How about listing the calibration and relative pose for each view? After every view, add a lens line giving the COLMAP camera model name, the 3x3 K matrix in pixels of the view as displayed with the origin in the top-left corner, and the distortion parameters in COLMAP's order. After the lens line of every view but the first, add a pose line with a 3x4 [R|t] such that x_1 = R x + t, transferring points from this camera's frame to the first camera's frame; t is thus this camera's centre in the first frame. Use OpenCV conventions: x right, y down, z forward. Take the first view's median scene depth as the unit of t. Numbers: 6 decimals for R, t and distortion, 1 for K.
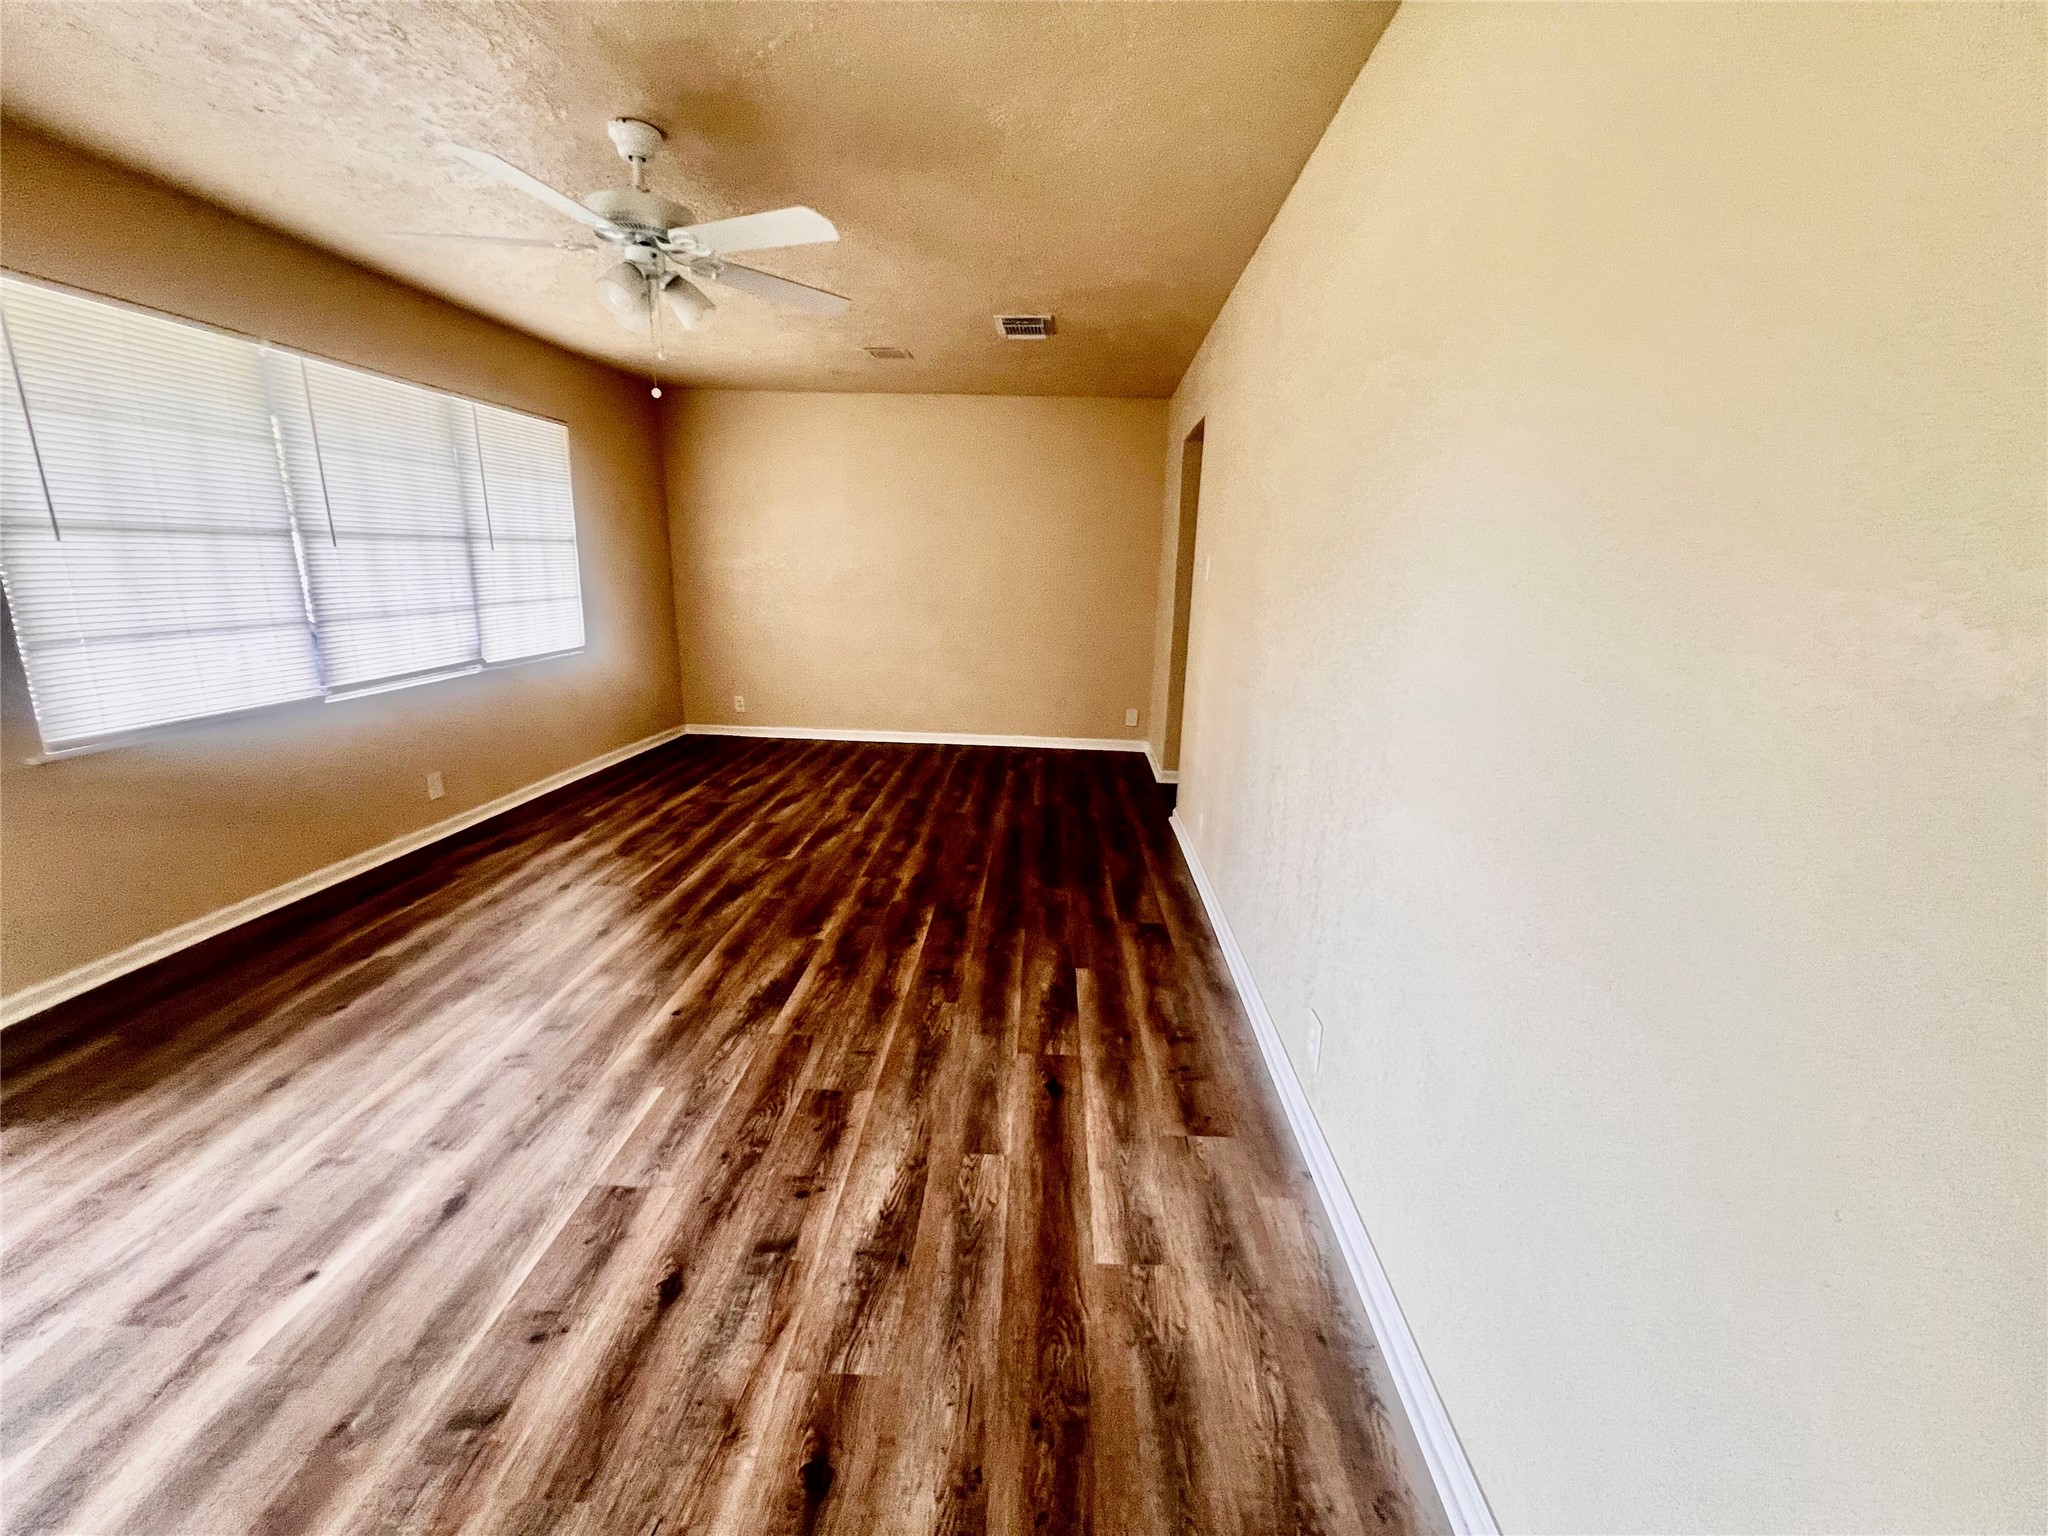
lens RADIAL K [[823.4, 0, 1021.8], [0, 823.4, 765.2], [0, 0, 1]] dist [-0.000849, 0.001160]
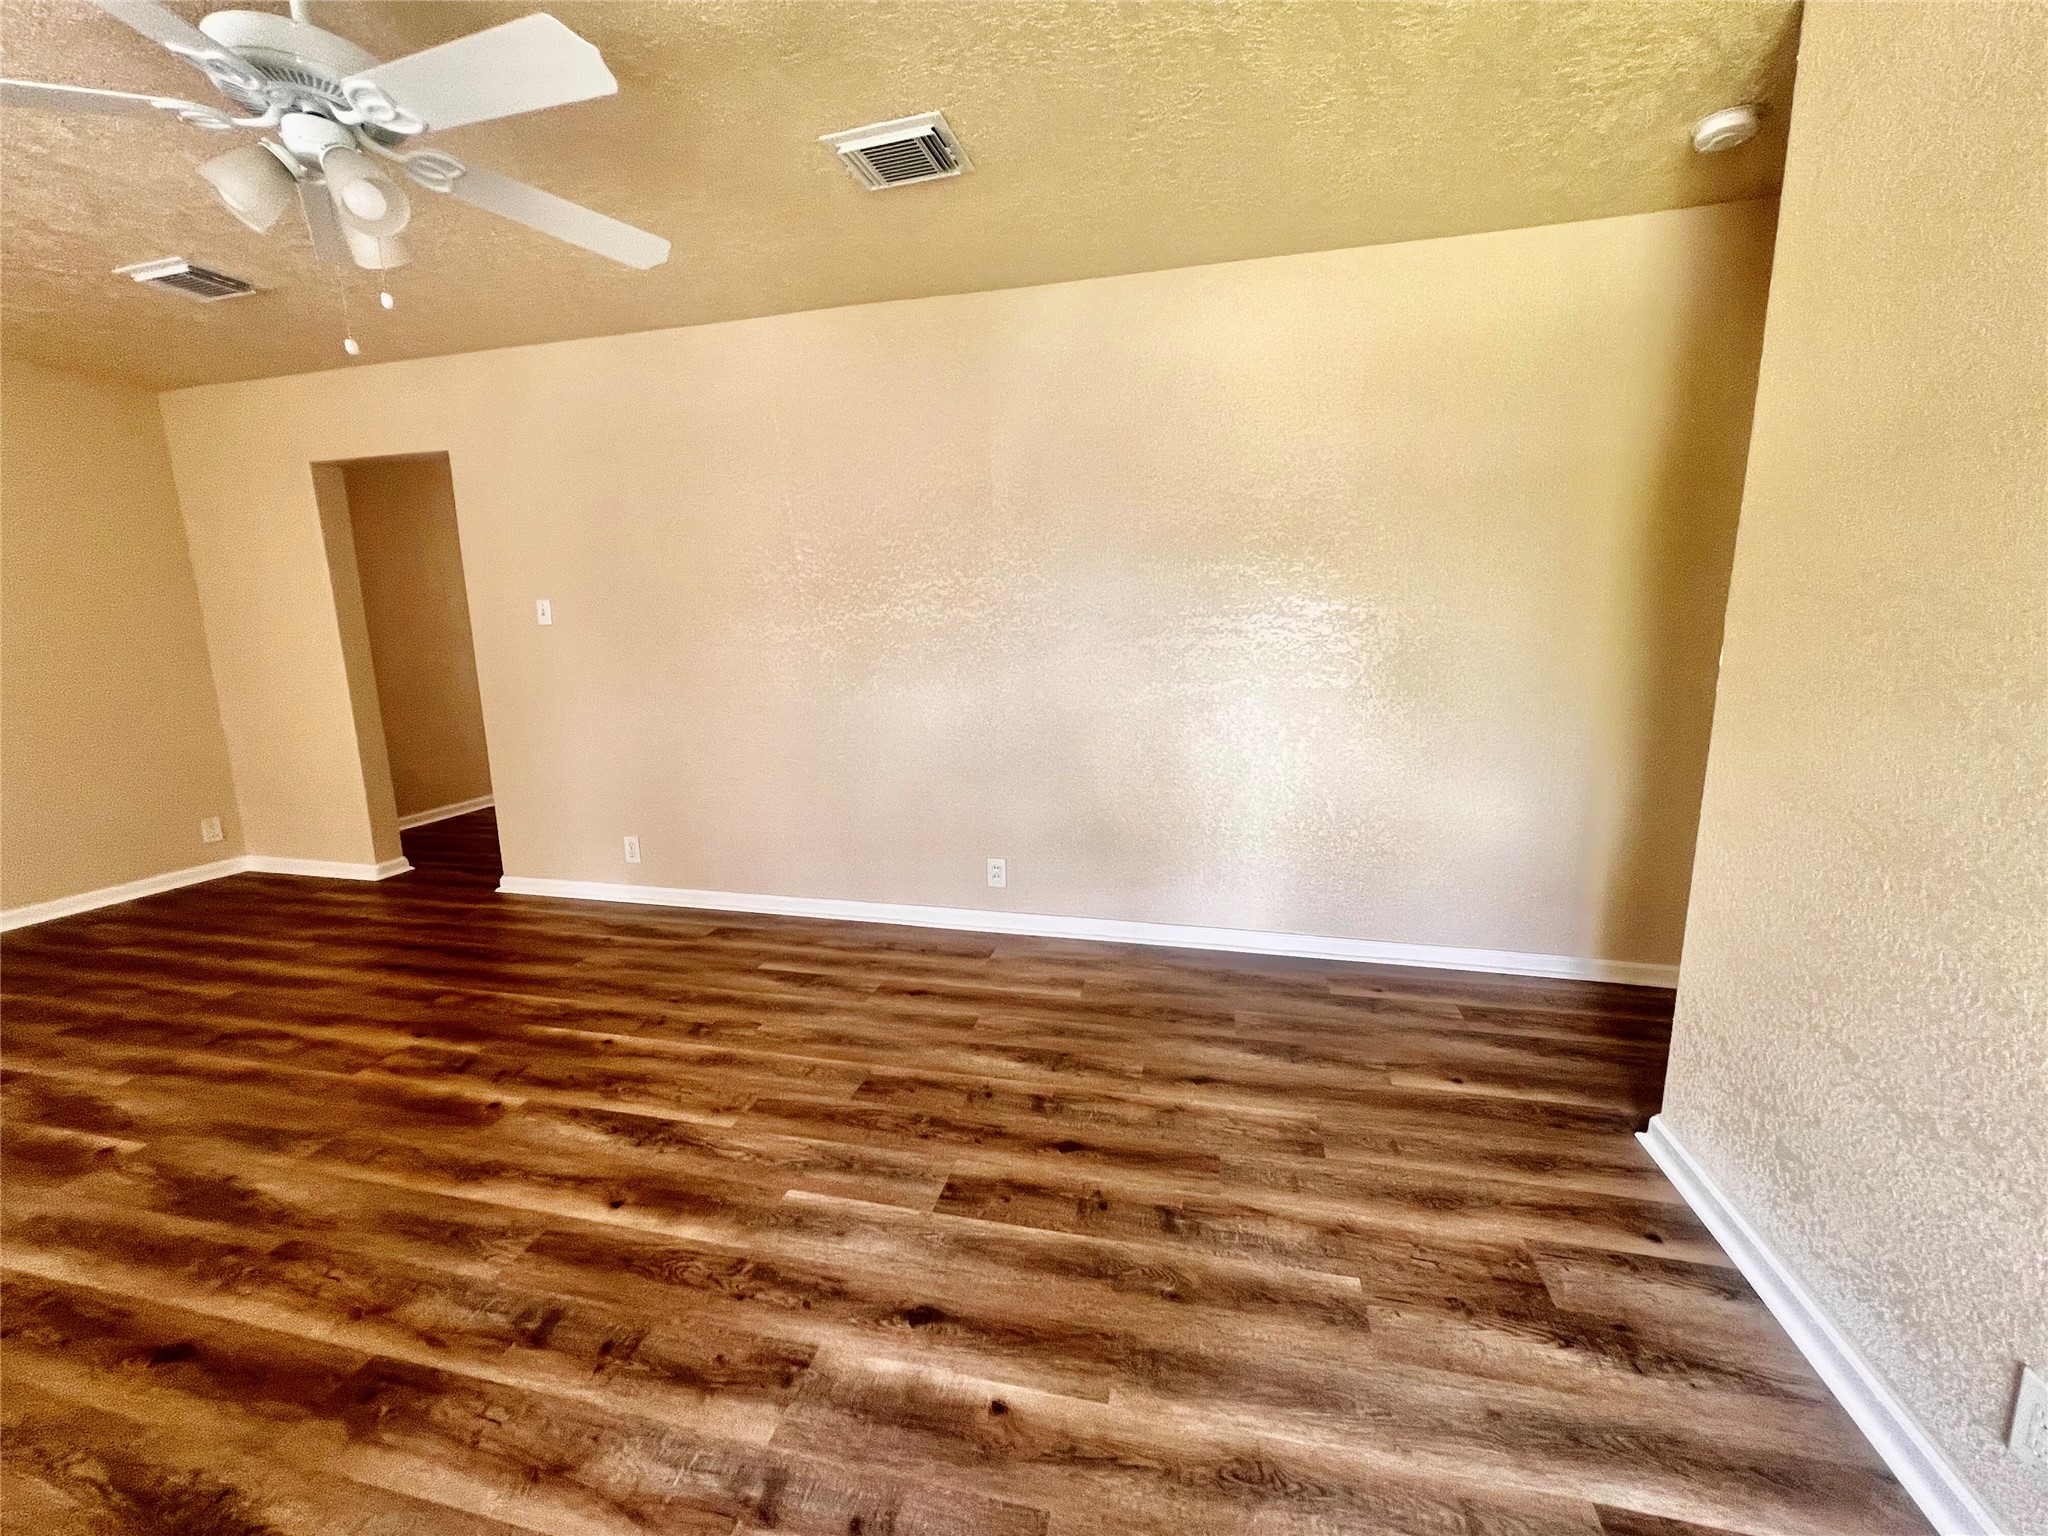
lens RADIAL K [[823.4, 0, 1027.7], [0, 823.4, 760.9], [0, 0, 1]] dist [-0.000849, 0.001160]
pose [[0.191133, -0.193138, 0.962375, -0.885398], [0.253259, 0.956957, 0.141752, -0.082239], [-0.948329, 0.216637, 0.231820, 0.354037]]
